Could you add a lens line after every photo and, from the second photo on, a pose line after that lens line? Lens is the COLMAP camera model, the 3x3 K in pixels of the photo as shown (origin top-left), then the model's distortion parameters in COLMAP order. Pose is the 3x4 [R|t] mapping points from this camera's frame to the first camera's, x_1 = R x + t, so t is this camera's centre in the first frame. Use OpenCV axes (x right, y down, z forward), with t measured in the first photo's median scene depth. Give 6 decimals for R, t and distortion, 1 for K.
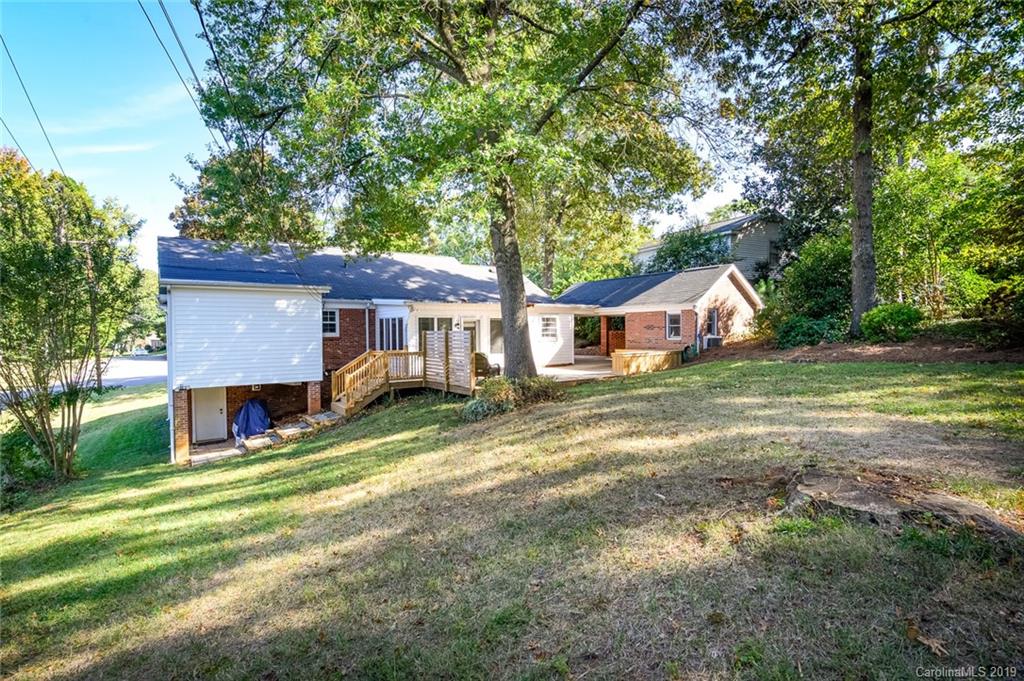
lens RADIAL K [[495.3, 0, 512.5], [0, 495.3, 339.0], [0, 0, 1]] dist [0.001258, 0.000038]
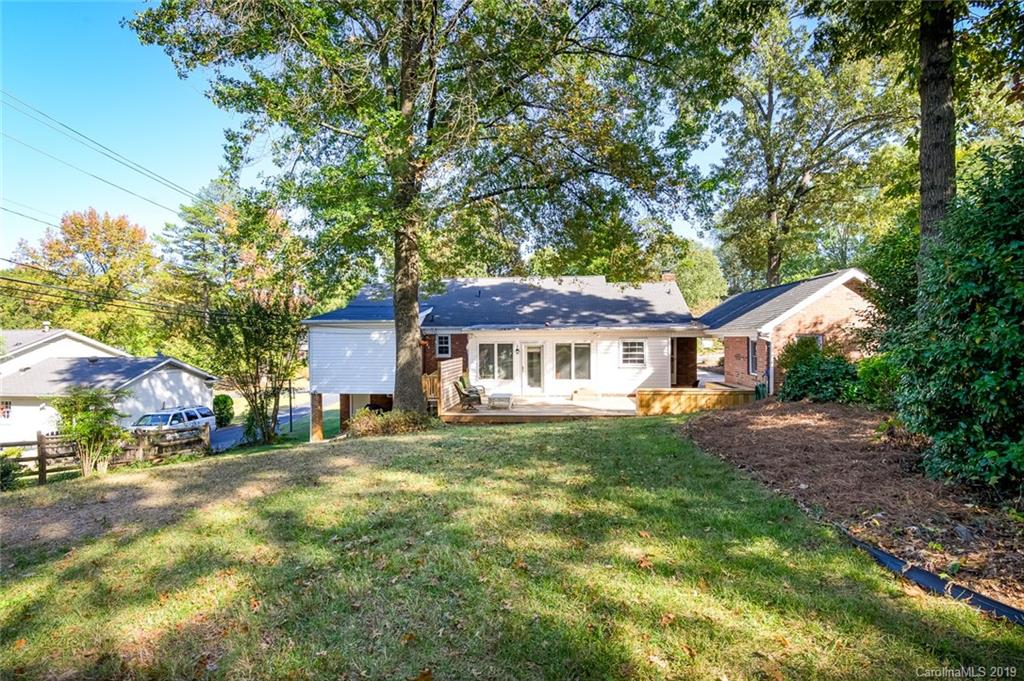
lens RADIAL K [[495.3, 0, 512.2], [0, 495.3, 338.5], [0, 0, 1]] dist [0.001258, 0.000038]
pose [[0.745127, 0.008866, -0.666864, 0.570636], [-0.009967, 0.999948, 0.002157, -0.054885], [0.666848, 0.005039, 0.745177, 0.193421]]
